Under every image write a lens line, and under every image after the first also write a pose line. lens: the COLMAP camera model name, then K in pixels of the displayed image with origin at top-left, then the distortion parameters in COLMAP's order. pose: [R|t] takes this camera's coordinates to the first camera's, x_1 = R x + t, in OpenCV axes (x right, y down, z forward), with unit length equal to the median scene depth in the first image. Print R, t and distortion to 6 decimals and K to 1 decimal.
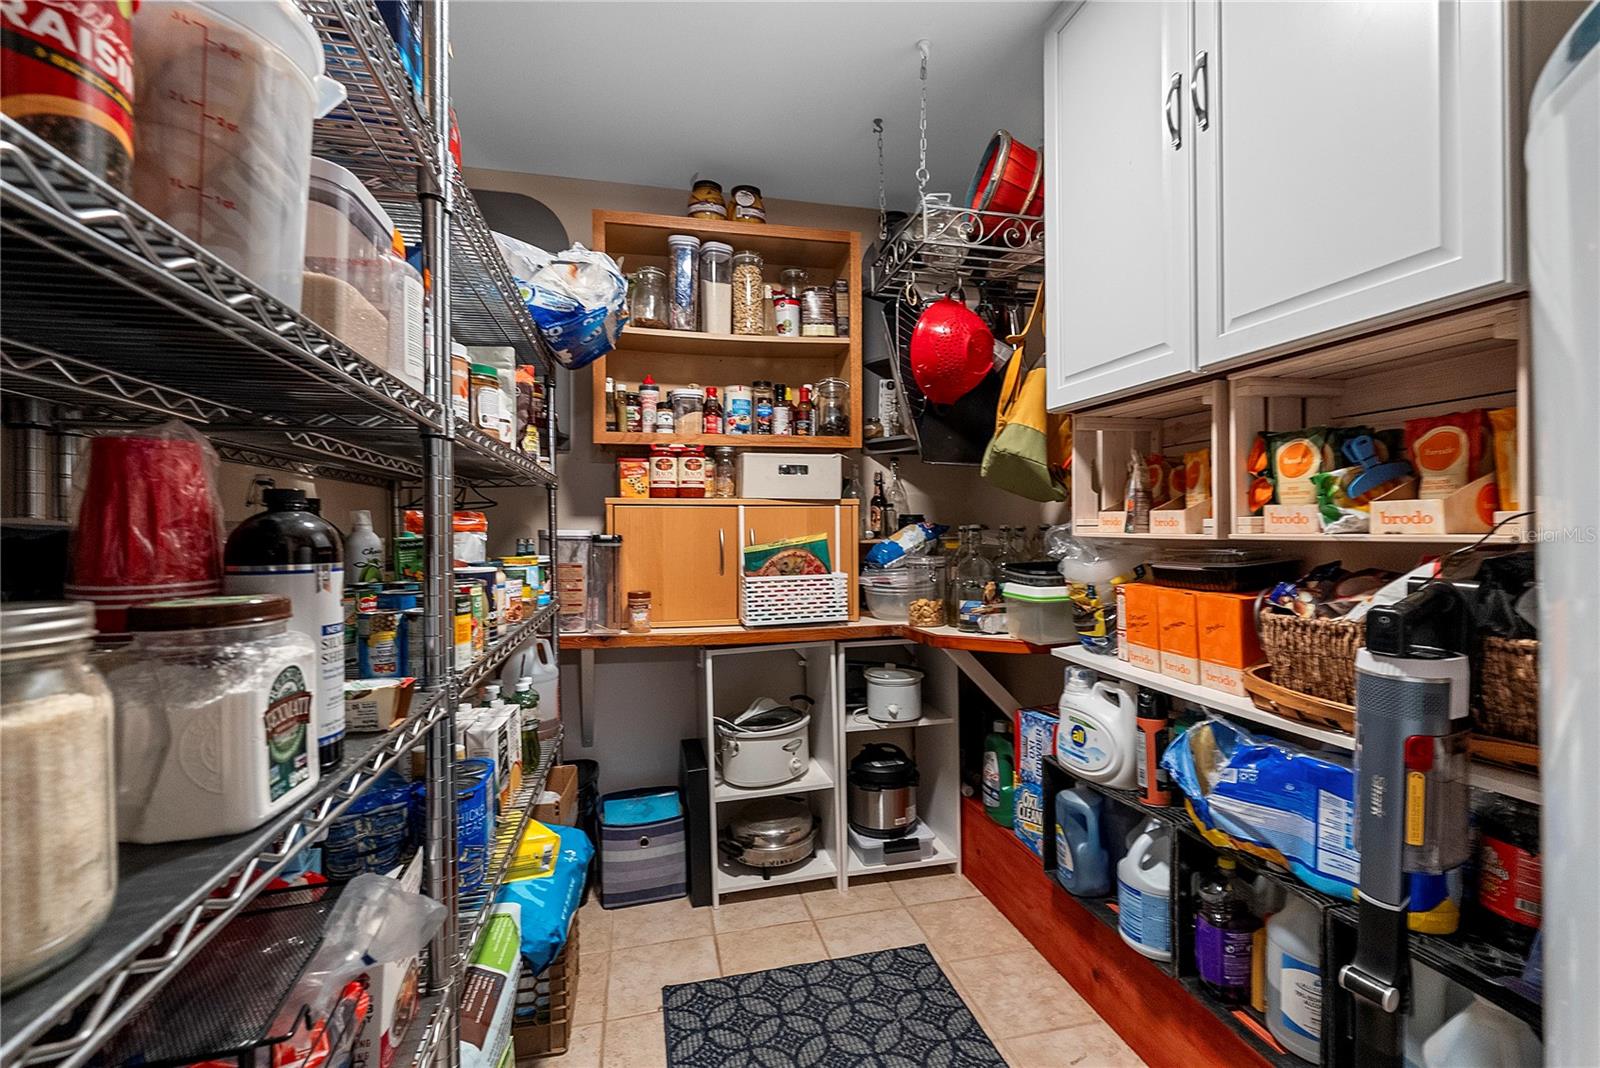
lens RADIAL K [[708.2, 0, 802.2], [0, 708.2, 528.9], [0, 0, 1]] dist [-0.003172, -0.000473]
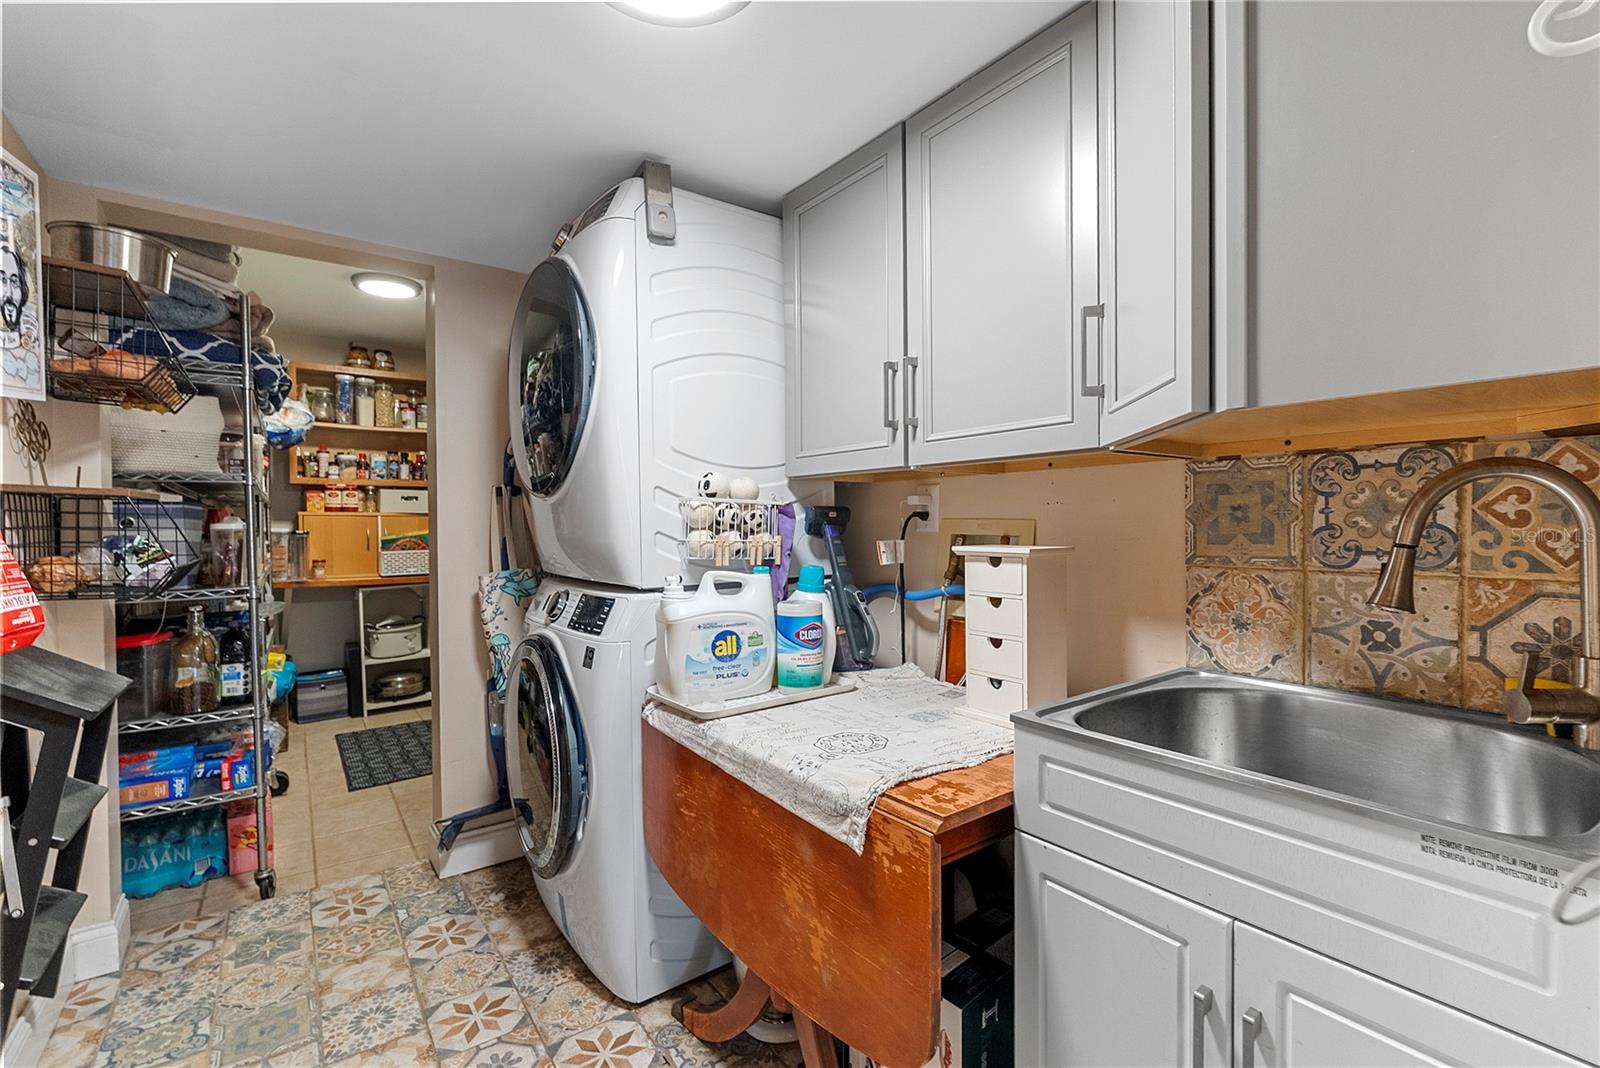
lens RADIAL K [[708.2, 0, 807.0], [0, 708.2, 537.0], [0, 0, 1]] dist [-0.003172, -0.000473]
pose [[0.917979, -0.004204, 0.396606, 0.222135], [0.000498, 0.999955, 0.009447, 0.006983], [-0.396628, -0.008475, 0.917940, -1.264564]]
